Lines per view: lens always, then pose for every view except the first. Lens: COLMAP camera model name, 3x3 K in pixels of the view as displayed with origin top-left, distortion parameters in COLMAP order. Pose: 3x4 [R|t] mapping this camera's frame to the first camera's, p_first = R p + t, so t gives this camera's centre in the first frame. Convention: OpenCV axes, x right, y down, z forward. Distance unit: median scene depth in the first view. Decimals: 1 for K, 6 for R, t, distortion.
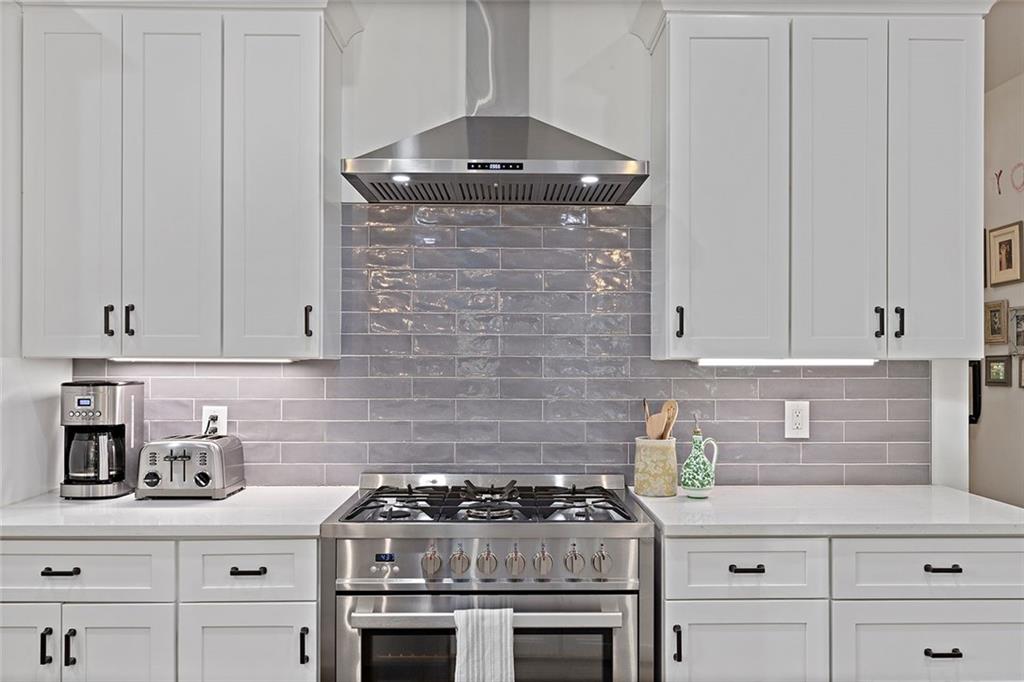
lens RADIAL K [[720.5, 0, 528.1], [0, 720.5, 340.0], [0, 0, 1]] dist [-0.002850, 0.000498]
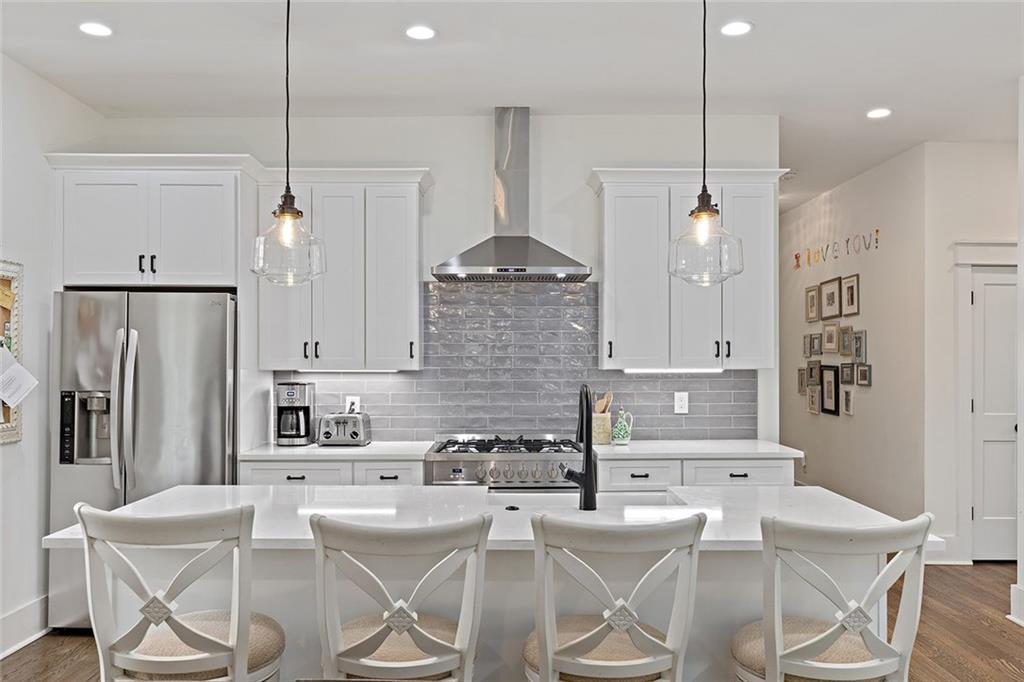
lens RADIAL K [[579.8, 0, 515.2], [0, 579.8, 349.2], [0, 0, 1]] dist [-0.012006, -0.000065]
pose [[0.999679, -0.004996, -0.024818, 0.001514], [0.004999, 0.999988, 0.000048, -0.024939], [0.024818, -0.000172, 0.999692, -0.461407]]
